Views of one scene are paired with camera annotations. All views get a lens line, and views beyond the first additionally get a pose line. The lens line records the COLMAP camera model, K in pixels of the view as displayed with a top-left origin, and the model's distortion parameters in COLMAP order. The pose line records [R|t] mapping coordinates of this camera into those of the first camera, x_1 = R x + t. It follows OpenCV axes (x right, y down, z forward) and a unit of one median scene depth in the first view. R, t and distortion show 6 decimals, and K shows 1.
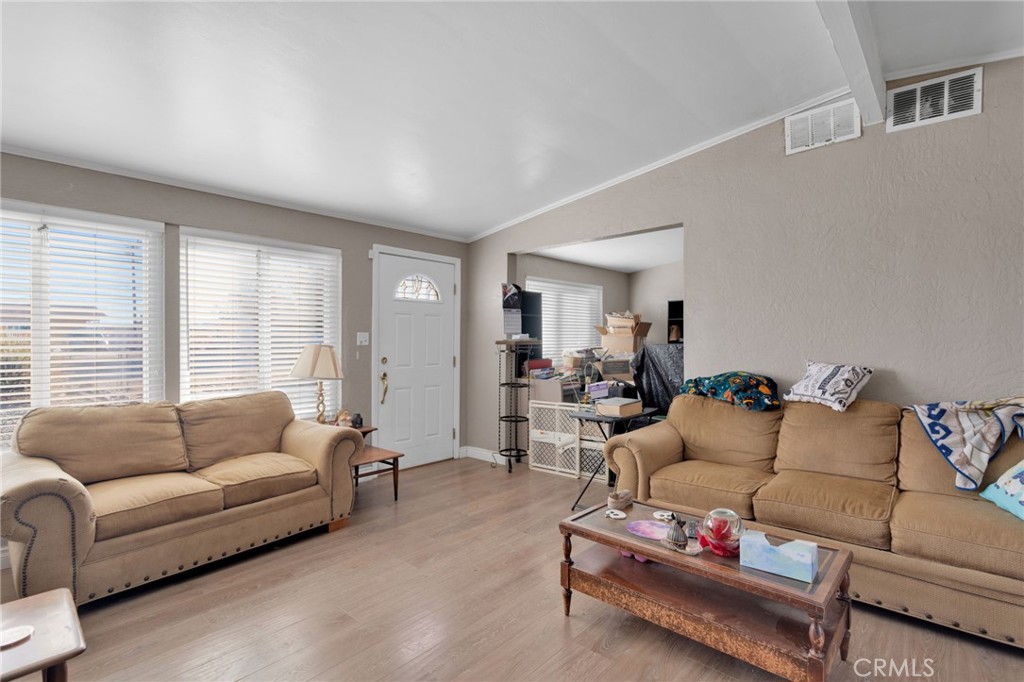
lens RADIAL K [[496.2, 0, 511.5], [0, 496.2, 340.9], [0, 0, 1]] dist [0.003377, -0.000622]
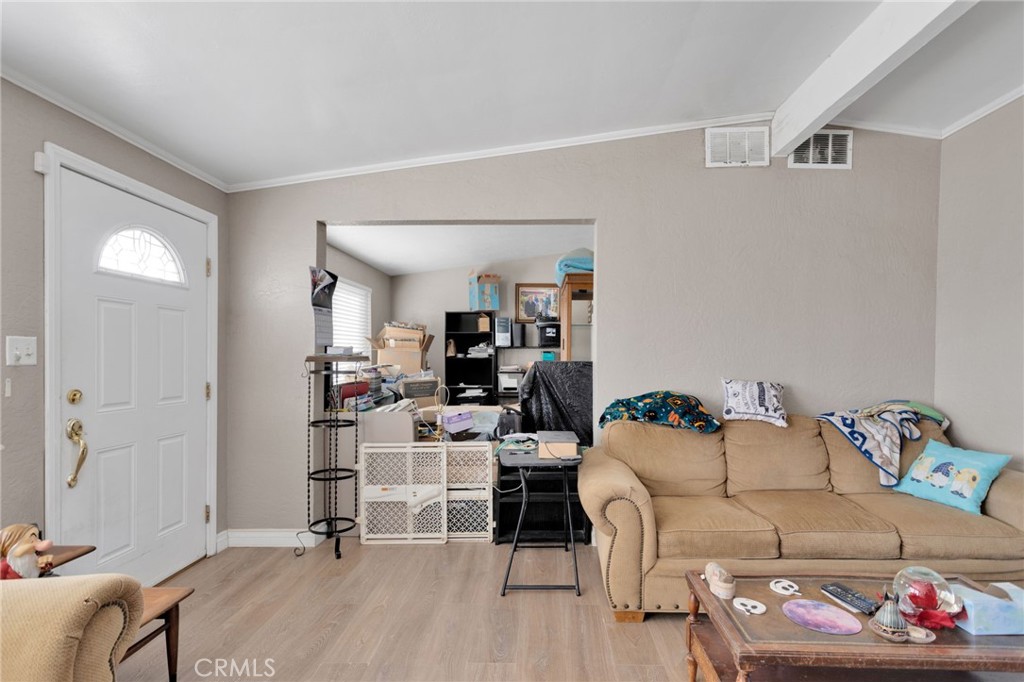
lens RADIAL K [[496.2, 0, 548.1], [0, 496.2, 367.3], [0, 0, 1]] dist [0.003377, -0.000622]
pose [[0.744881, -0.009997, 0.667123, -0.263292], [-0.004914, 0.999778, 0.020468, -0.000746], [-0.667180, -0.018525, 0.744666, 0.380133]]
